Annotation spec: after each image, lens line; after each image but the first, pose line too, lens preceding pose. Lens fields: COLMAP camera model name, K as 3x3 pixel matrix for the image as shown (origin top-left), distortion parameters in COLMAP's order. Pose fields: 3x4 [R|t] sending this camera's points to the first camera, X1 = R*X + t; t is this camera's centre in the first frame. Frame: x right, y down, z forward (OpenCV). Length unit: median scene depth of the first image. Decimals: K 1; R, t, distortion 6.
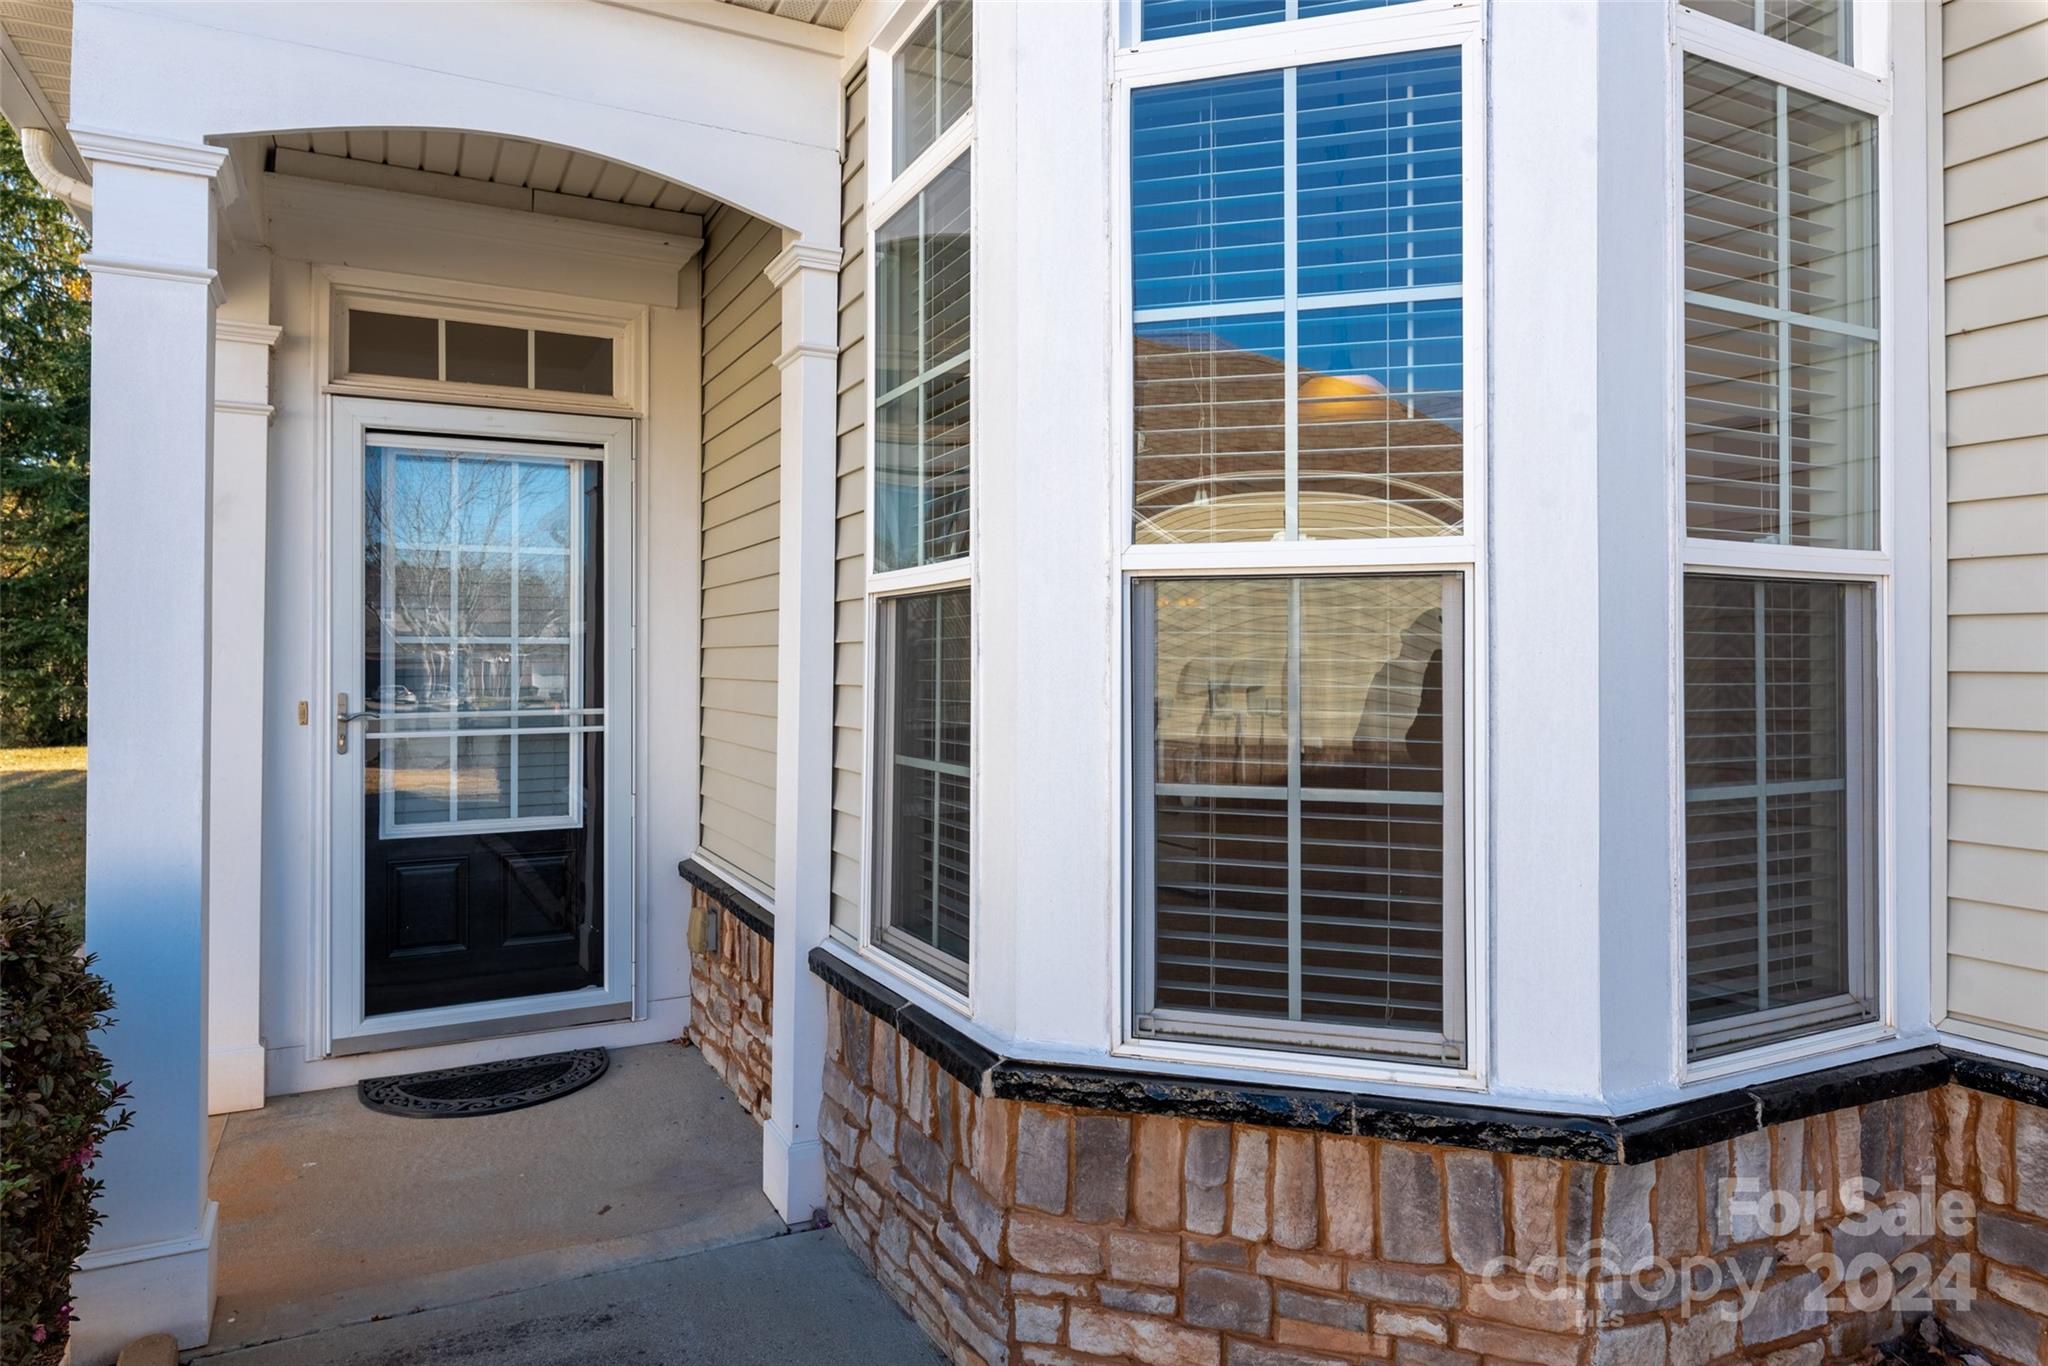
lens RADIAL K [[1269.7, 0, 1025.8], [0, 1269.7, 650.7], [0, 0, 1]] dist [-0.000090, -0.000698]
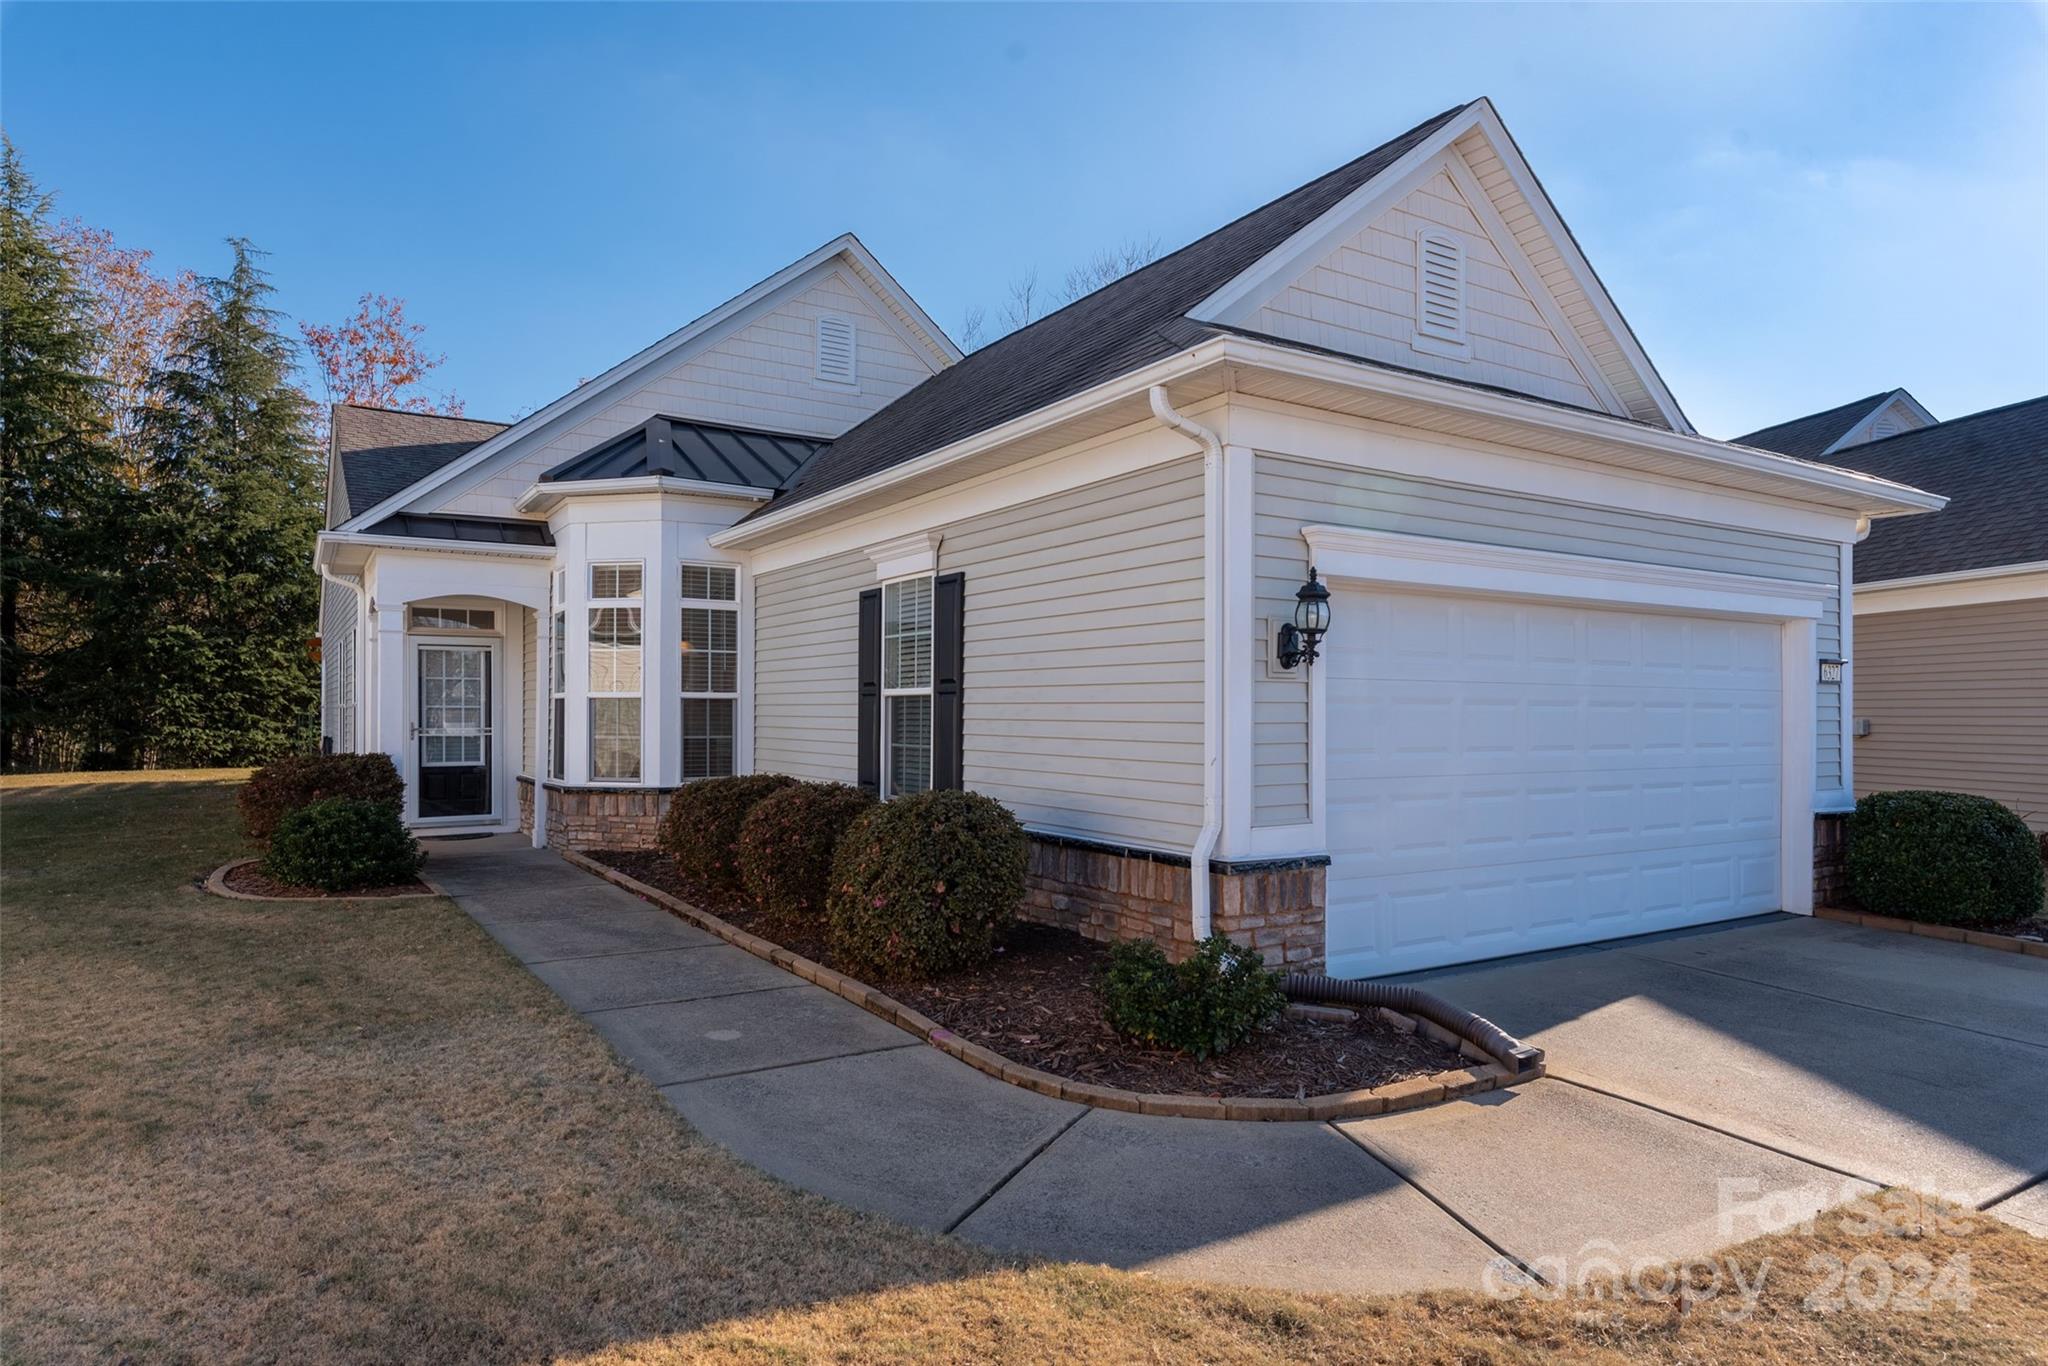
lens RADIAL K [[1204.7, 0, 1022.2], [0, 1204.7, 713.2], [0, 0, 1]] dist [0.000693, 0.000594]
pose [[0.996350, -0.000758, 0.085354, 1.118769], [-0.000125, 0.999947, 0.010333, -0.034097], [-0.085358, -0.010306, 0.996297, -3.229665]]
